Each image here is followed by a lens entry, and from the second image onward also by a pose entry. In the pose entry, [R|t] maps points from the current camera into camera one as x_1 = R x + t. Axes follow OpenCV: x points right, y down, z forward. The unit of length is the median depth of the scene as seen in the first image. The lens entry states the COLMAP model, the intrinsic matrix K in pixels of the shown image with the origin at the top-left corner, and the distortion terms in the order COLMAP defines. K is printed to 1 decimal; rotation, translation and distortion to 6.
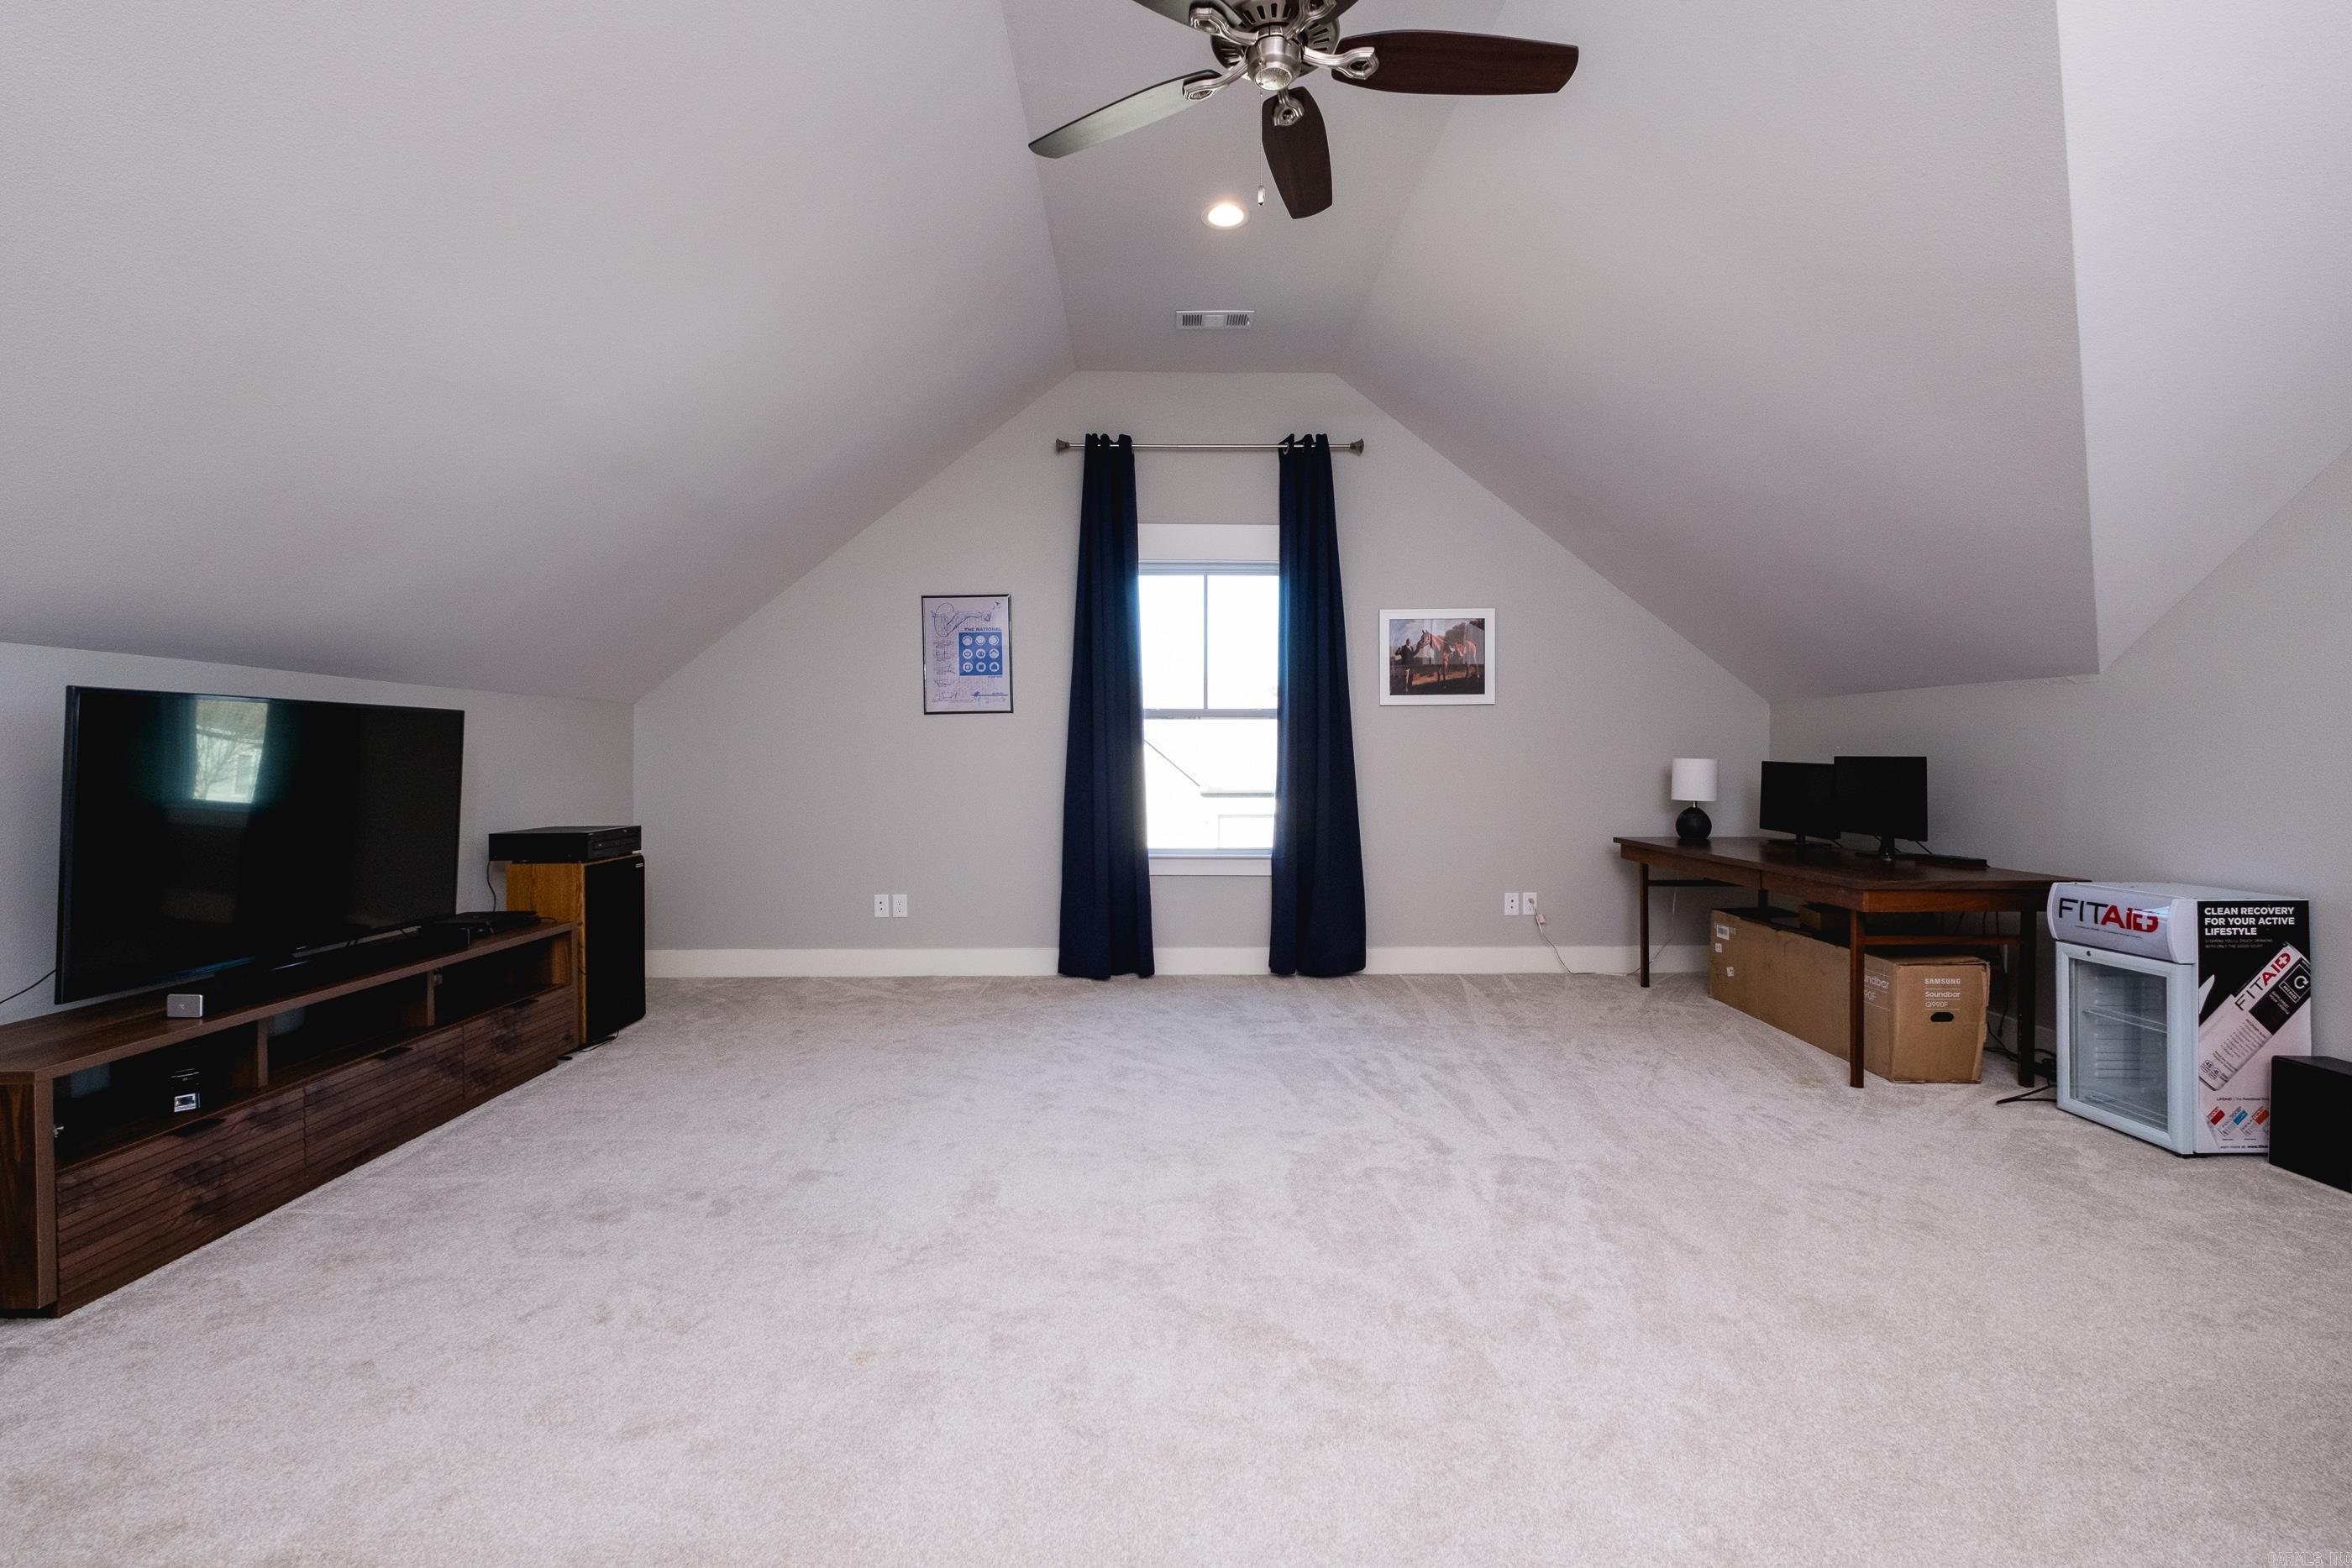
lens RADIAL K [[998.7, 0, 1174.6], [0, 998.7, 789.6], [0, 0, 1]] dist [-0.001348, -0.000727]
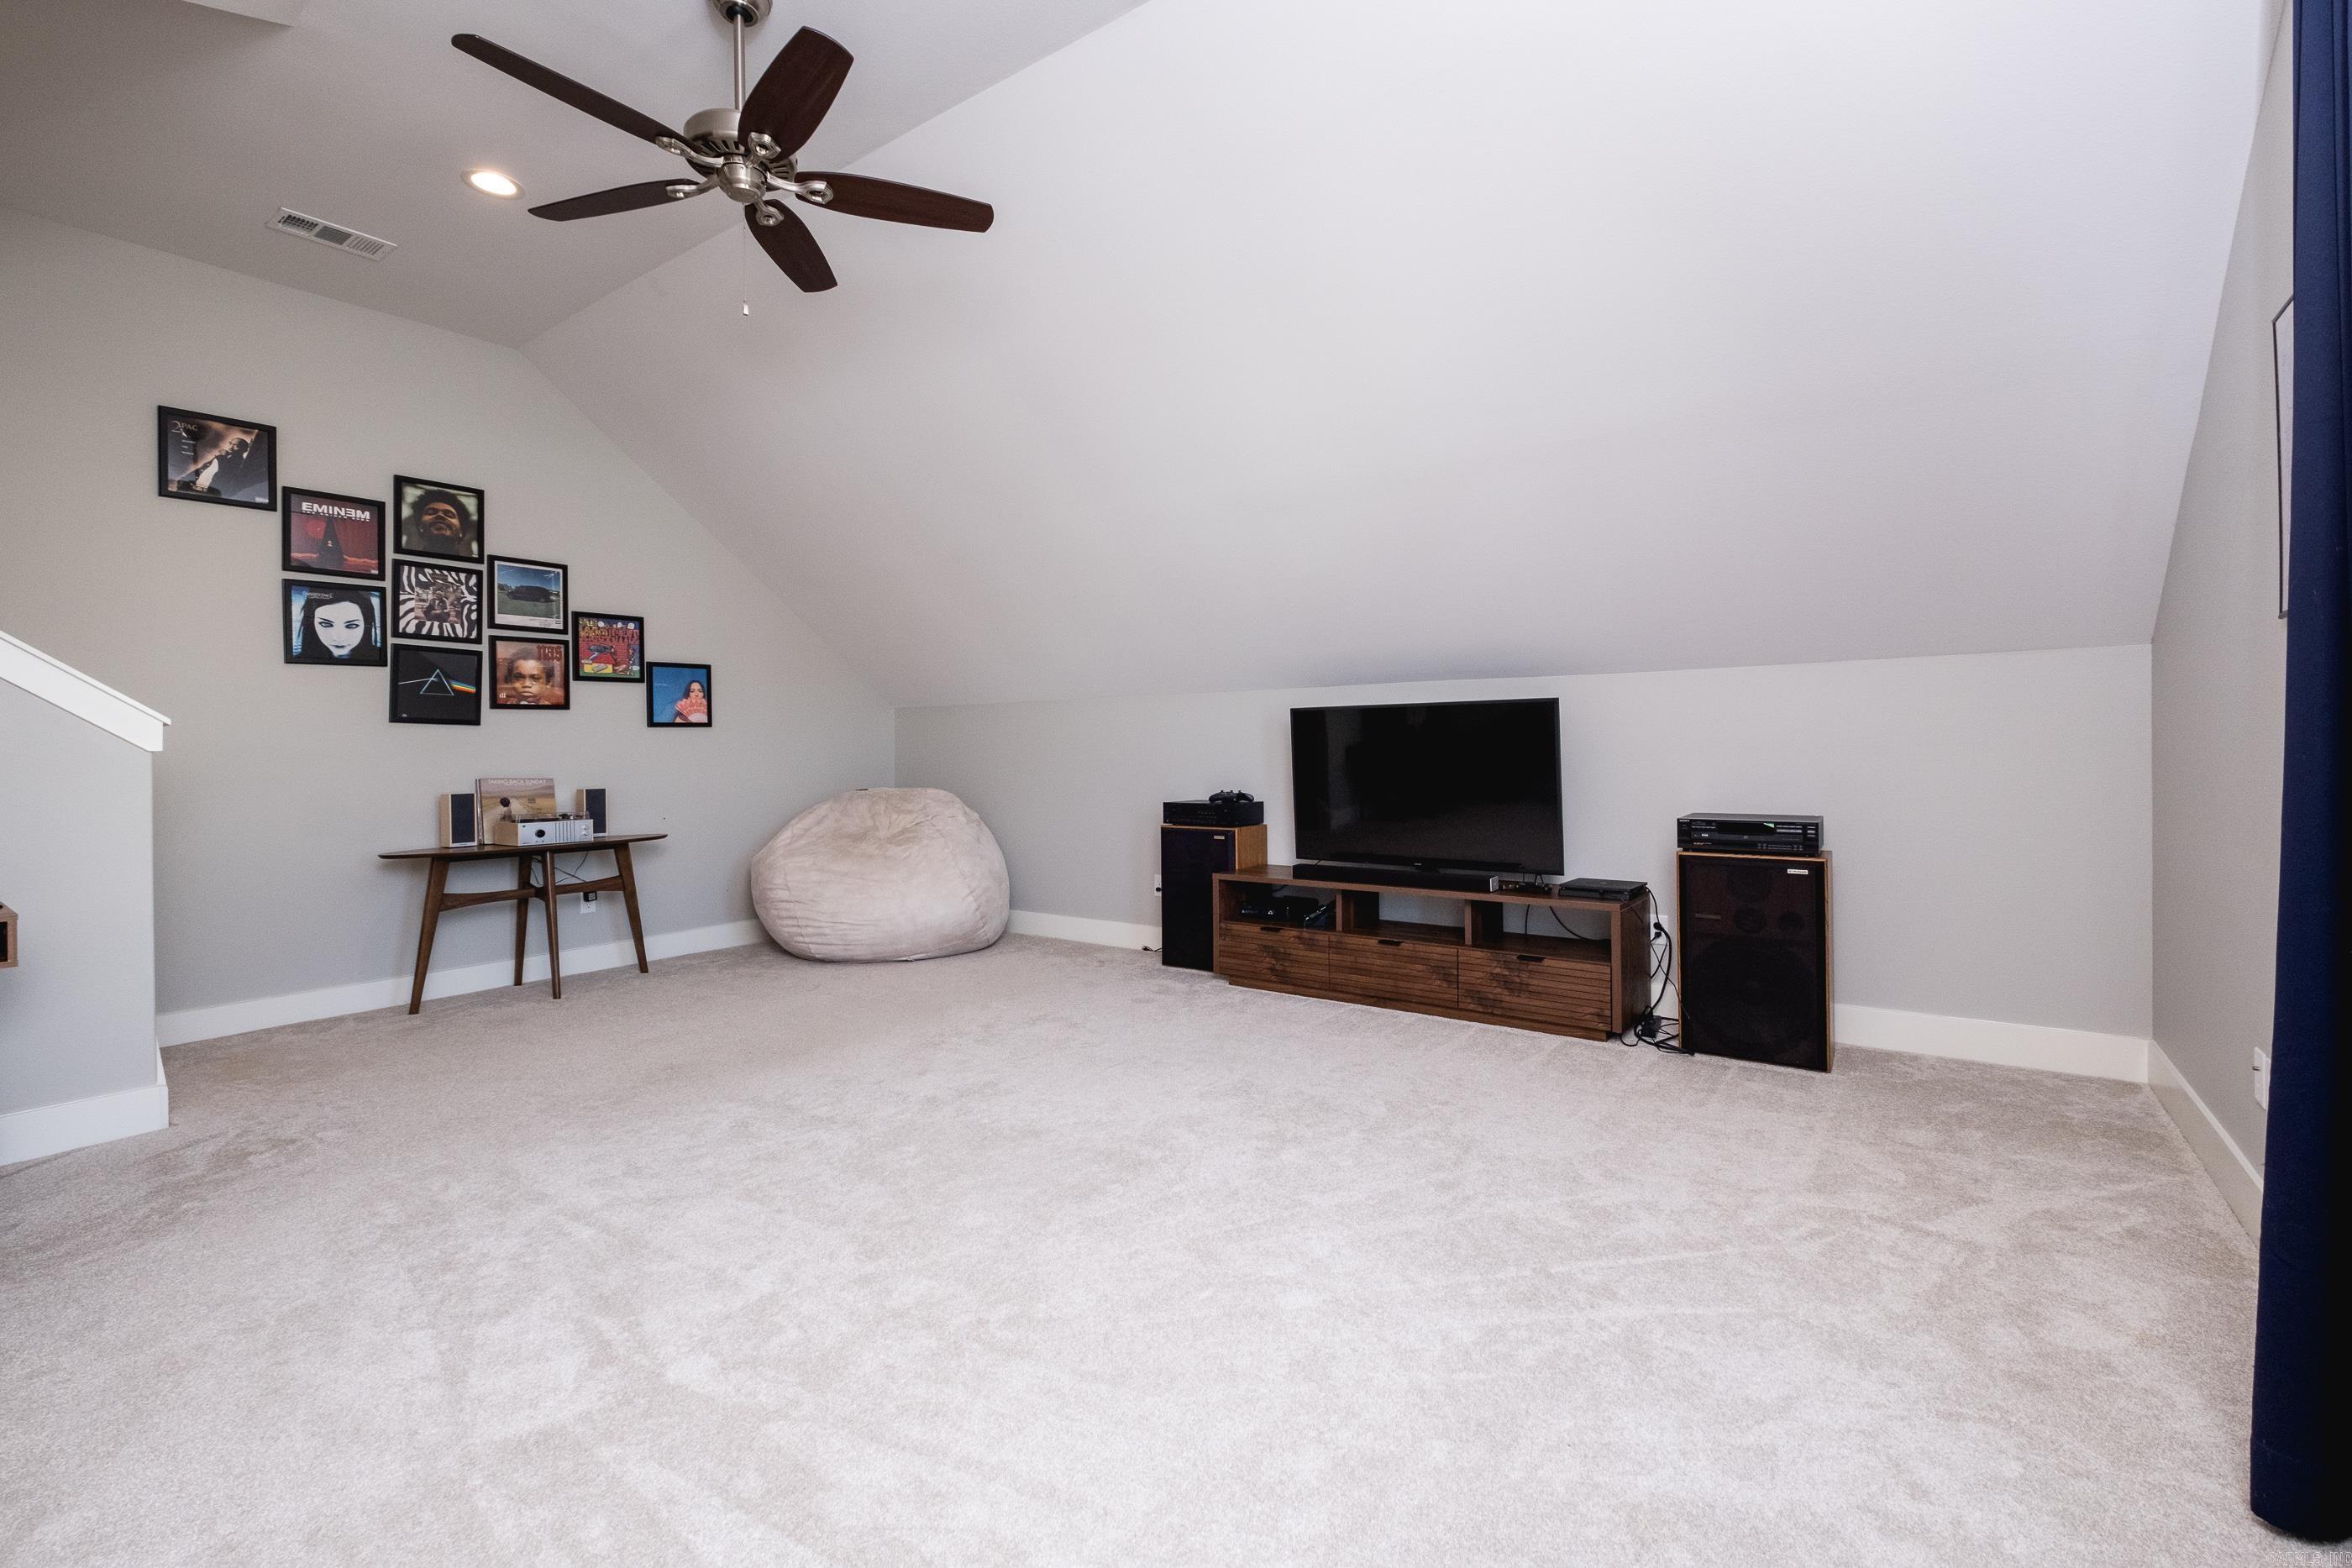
lens RADIAL K [[1020.2, 0, 1179.9], [0, 1020.2, 736.8], [0, 0, 1]] dist [-0.000678, -0.000211]
pose [[-0.579321, 0.006416, -0.815074, 0.613139], [-0.012566, 0.999780, 0.016801, -0.059329], [0.815003, 0.019976, -0.579113, 1.587098]]
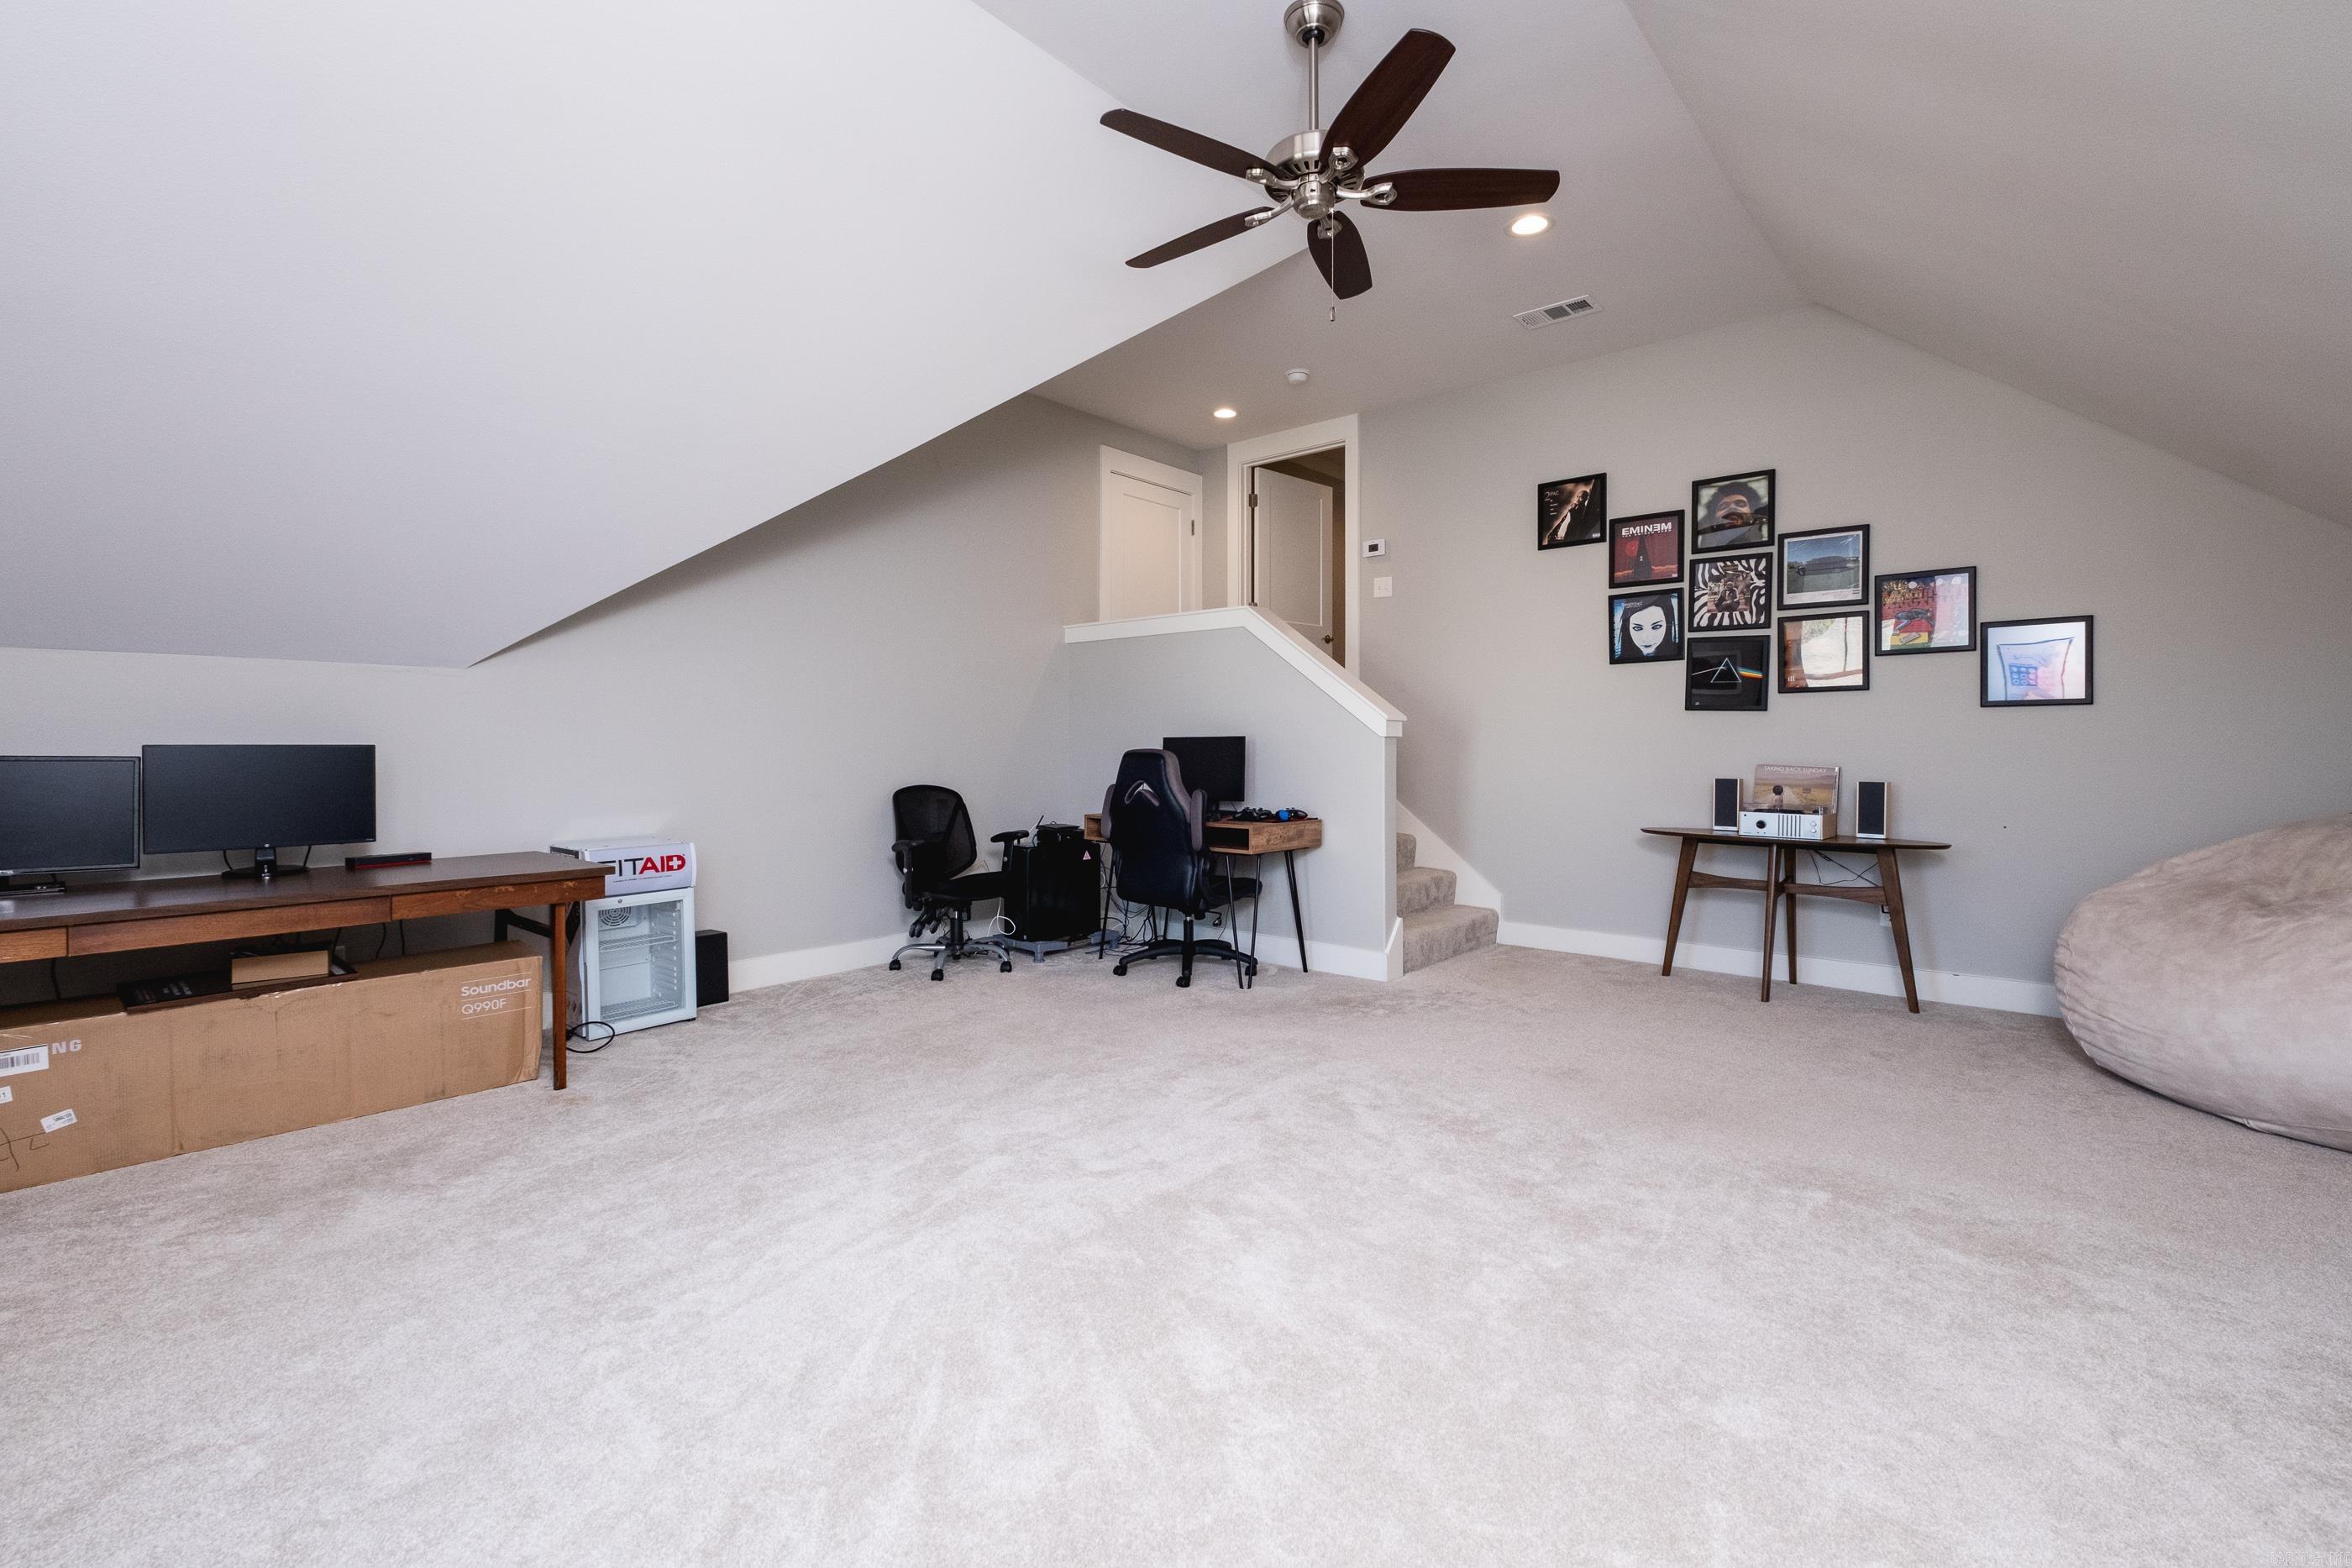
lens RADIAL K [[1028.8, 0, 1173.1], [0, 1028.8, 758.5], [0, 0, 1]] dist [0.000793, 0.000233]
pose [[-0.755704, -0.002989, 0.654907, -0.475336], [0.027261, 0.998979, 0.036016, -0.044527], [-0.654346, 0.045071, -0.754851, 1.568743]]
